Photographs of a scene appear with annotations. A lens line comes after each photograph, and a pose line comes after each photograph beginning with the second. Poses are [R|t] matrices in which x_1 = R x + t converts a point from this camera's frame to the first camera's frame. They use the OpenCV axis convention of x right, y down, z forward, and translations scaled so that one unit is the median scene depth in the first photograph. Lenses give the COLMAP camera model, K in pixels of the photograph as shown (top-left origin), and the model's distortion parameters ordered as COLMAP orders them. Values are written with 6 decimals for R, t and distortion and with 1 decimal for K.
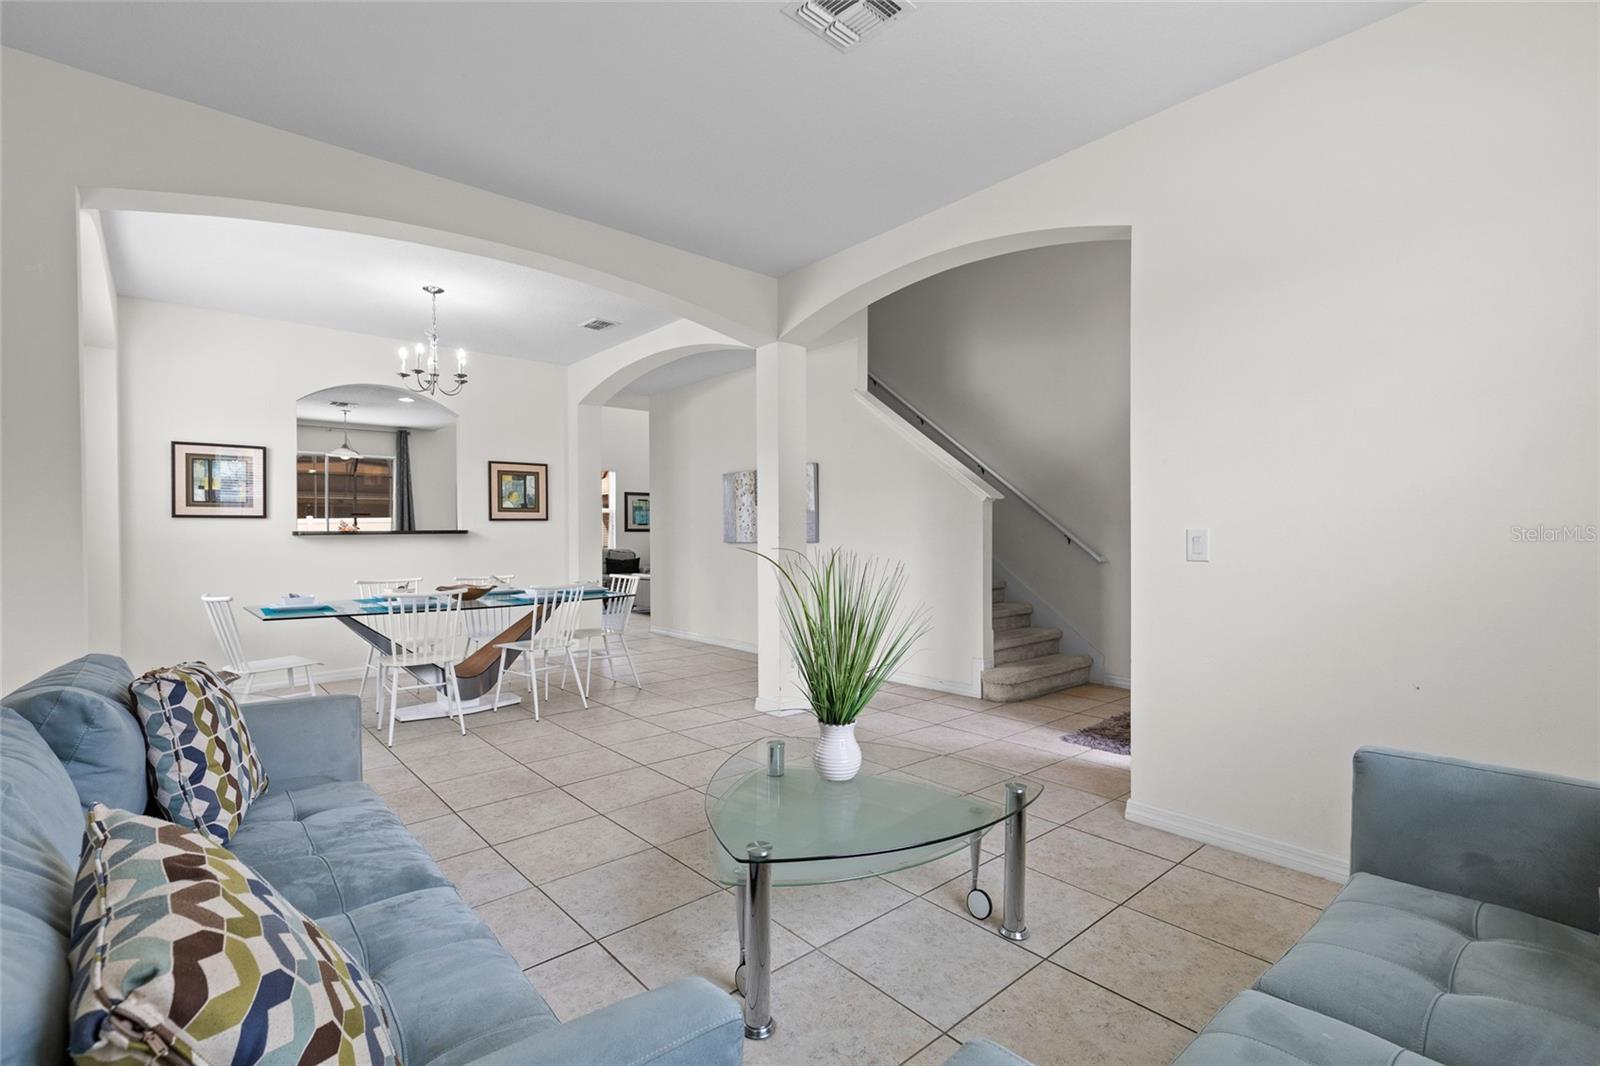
lens RADIAL K [[733.7, 0, 802.0], [0, 733.7, 533.5], [0, 0, 1]] dist [0.003423, 0.000039]
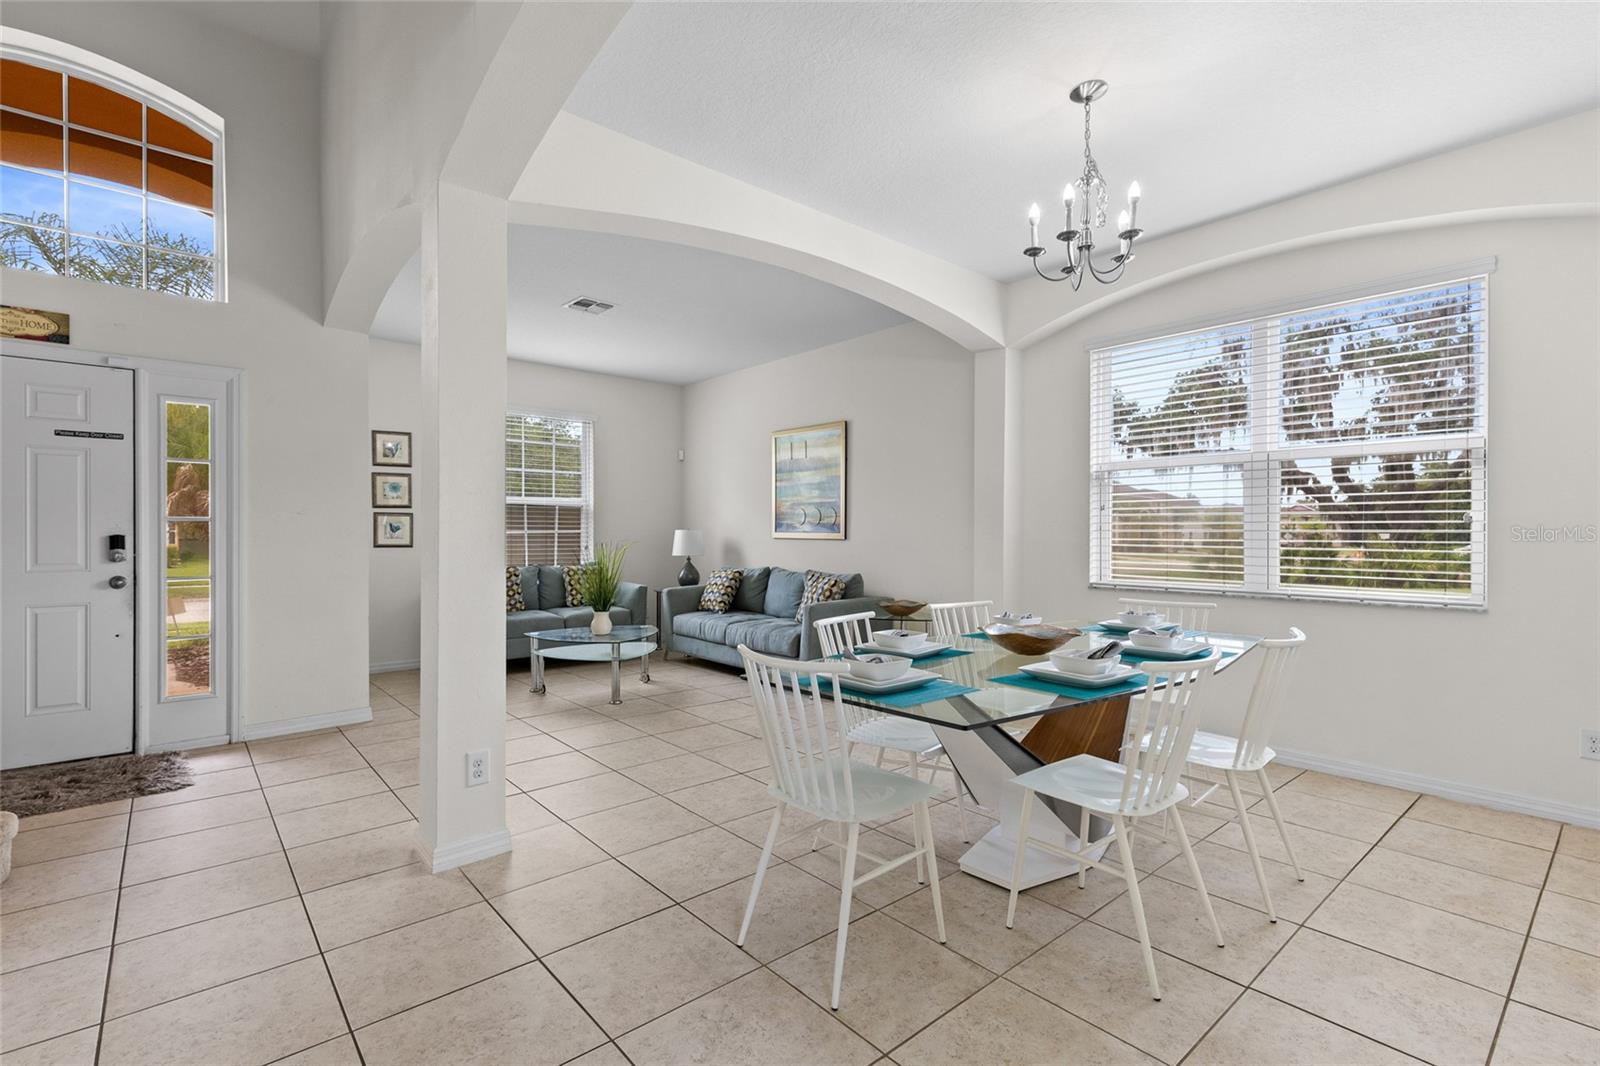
lens RADIAL K [[733.7, 0, 795.1], [0, 733.7, 534.8], [0, 0, 1]] dist [0.003423, 0.000039]
pose [[-0.999801, 0.000652, 0.019930, -0.393352], [0.000738, 0.999990, 0.004338, -0.003688], [-0.019927, 0.004352, -0.999792, 2.098232]]
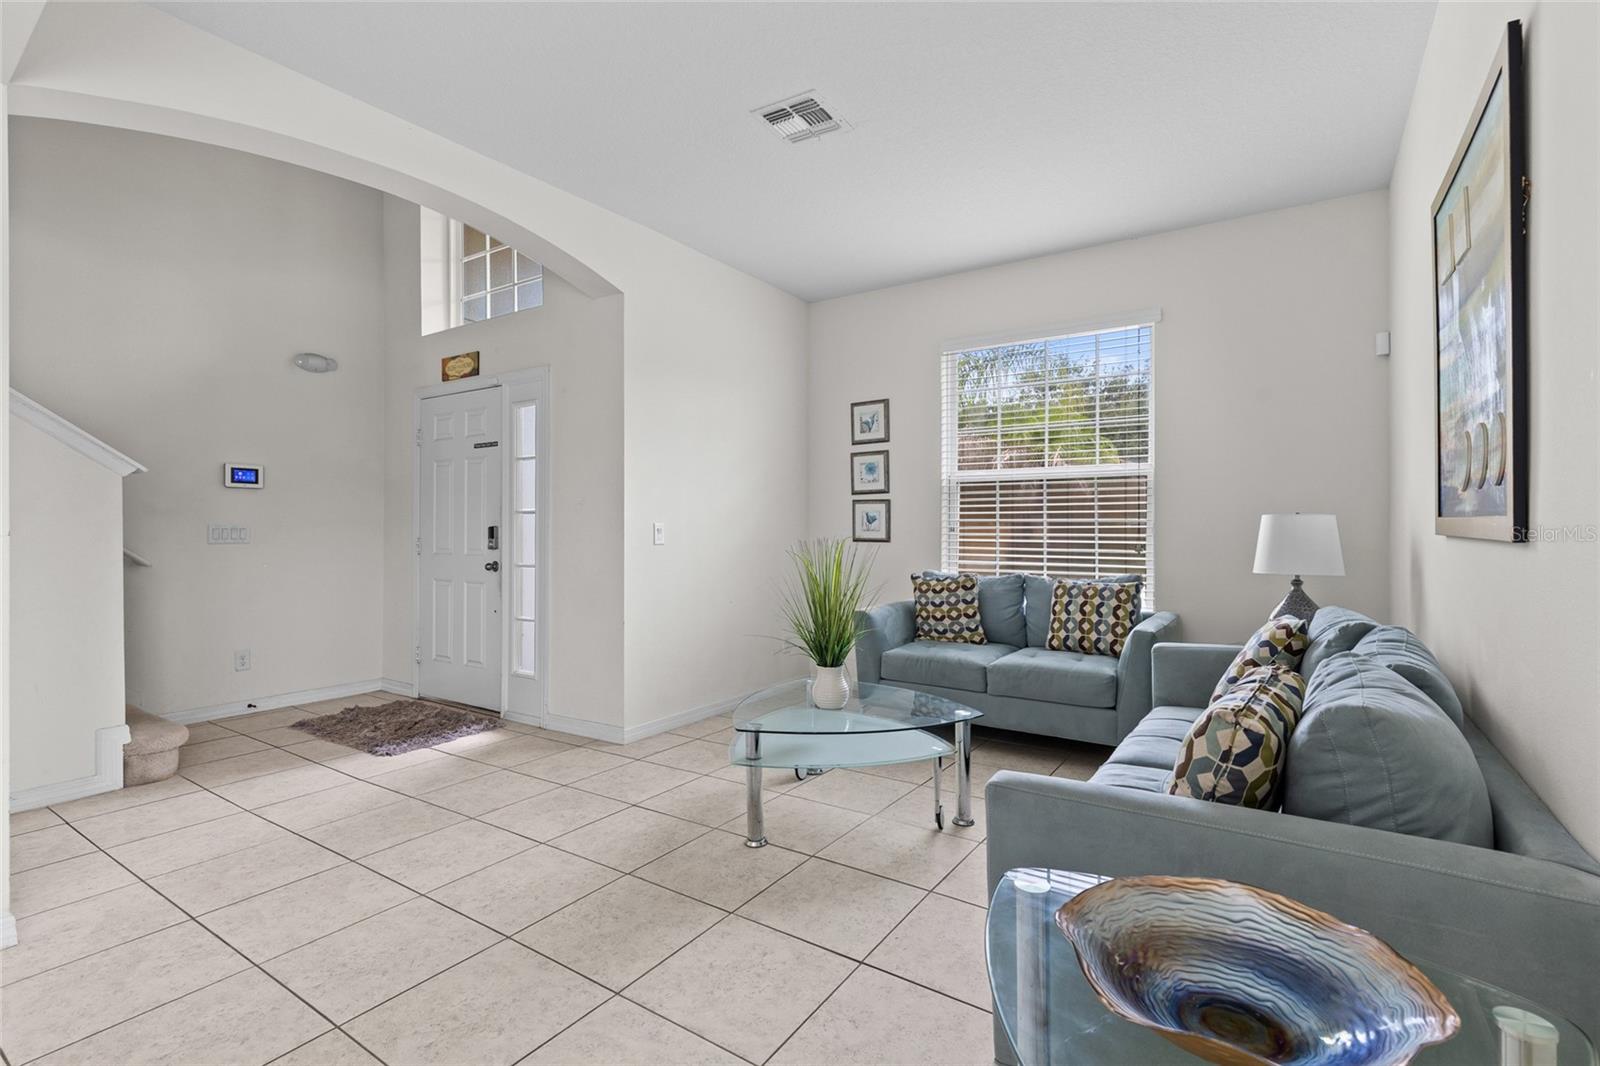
lens RADIAL K [[733.7, 0, 812.6], [0, 733.7, 525.3], [0, 0, 1]] dist [0.003423, 0.000039]
pose [[-0.260914, 0.002987, 0.965358, -0.756779], [0.004709, 0.999987, -0.001822, 0.002683], [-0.965351, 0.004070, -0.260924, 0.847050]]
